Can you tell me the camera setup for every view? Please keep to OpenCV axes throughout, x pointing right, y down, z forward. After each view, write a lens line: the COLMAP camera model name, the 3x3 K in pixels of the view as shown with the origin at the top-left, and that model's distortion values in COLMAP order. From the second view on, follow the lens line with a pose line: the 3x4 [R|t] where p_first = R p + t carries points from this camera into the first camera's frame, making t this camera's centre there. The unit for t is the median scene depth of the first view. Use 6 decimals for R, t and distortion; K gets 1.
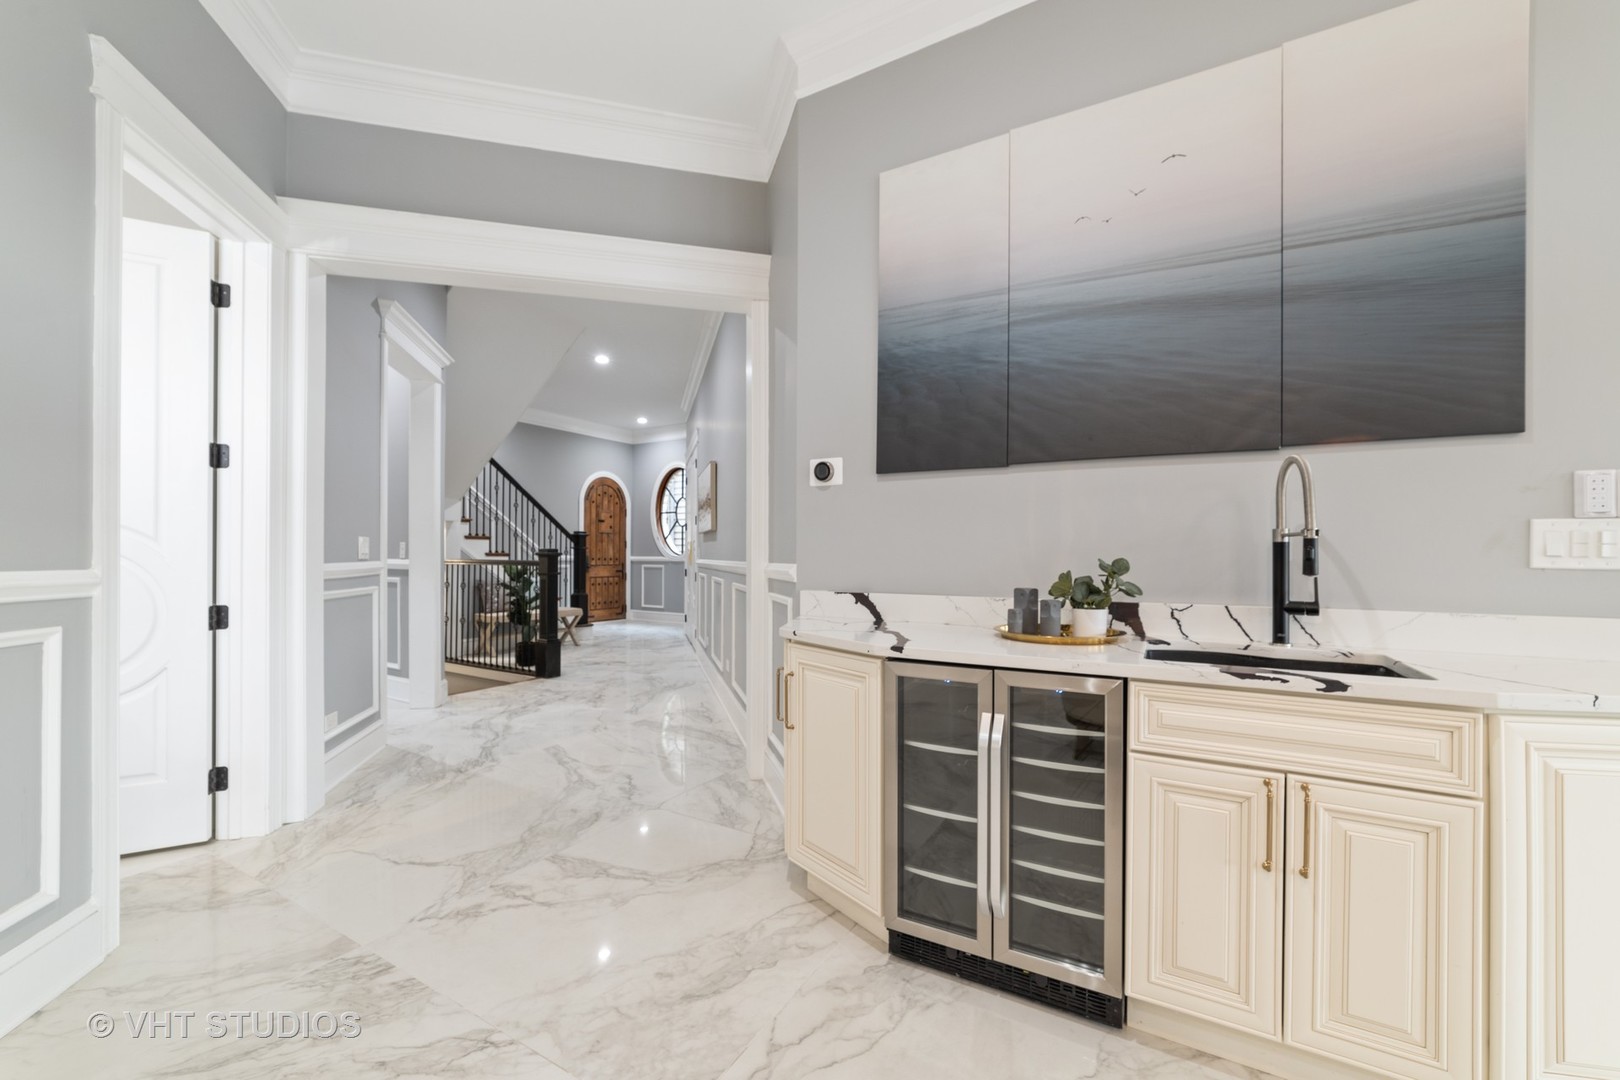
lens RADIAL K [[626.6, 0, 797.3], [0, 626.6, 543.0], [0, 0, 1]] dist [0.014201, 0.000250]
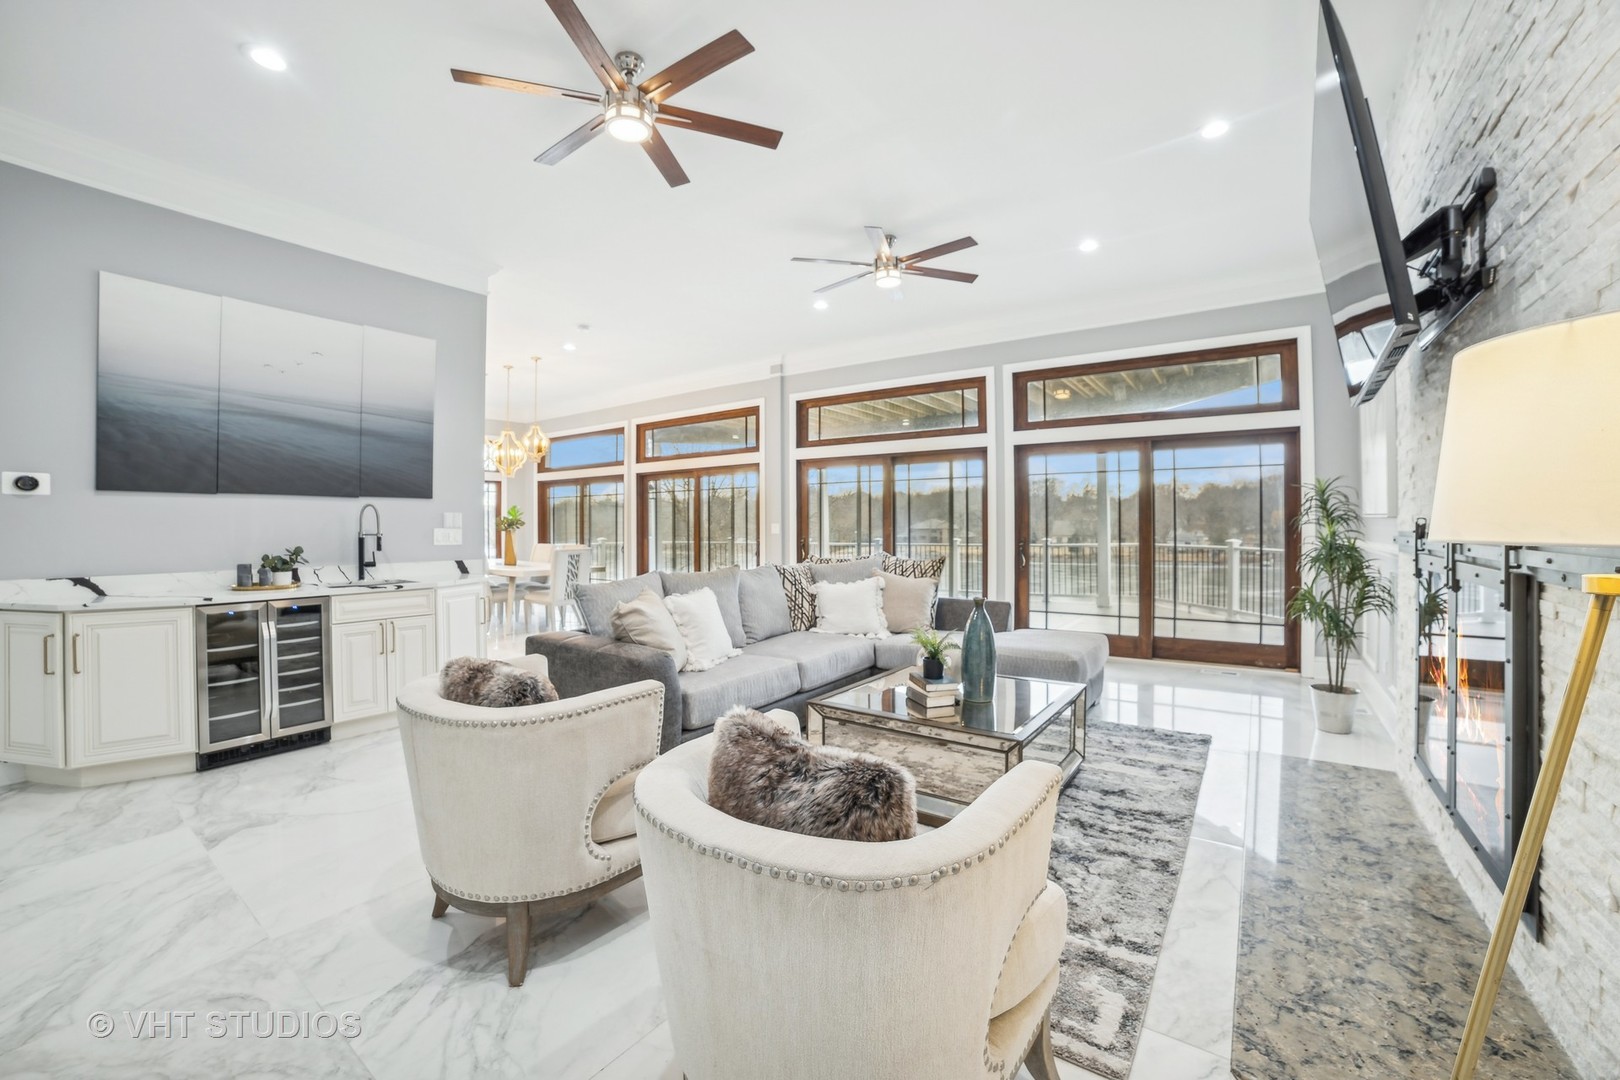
lens RADIAL K [[626.6, 0, 806.7], [0, 626.6, 531.1], [0, 0, 1]] dist [0.014201, 0.000250]
pose [[0.050335, -0.009957, 0.998683, -1.553936], [-0.008408, 0.999911, 0.010393, -0.063853], [-0.998697, -0.008920, 0.050247, -0.808684]]
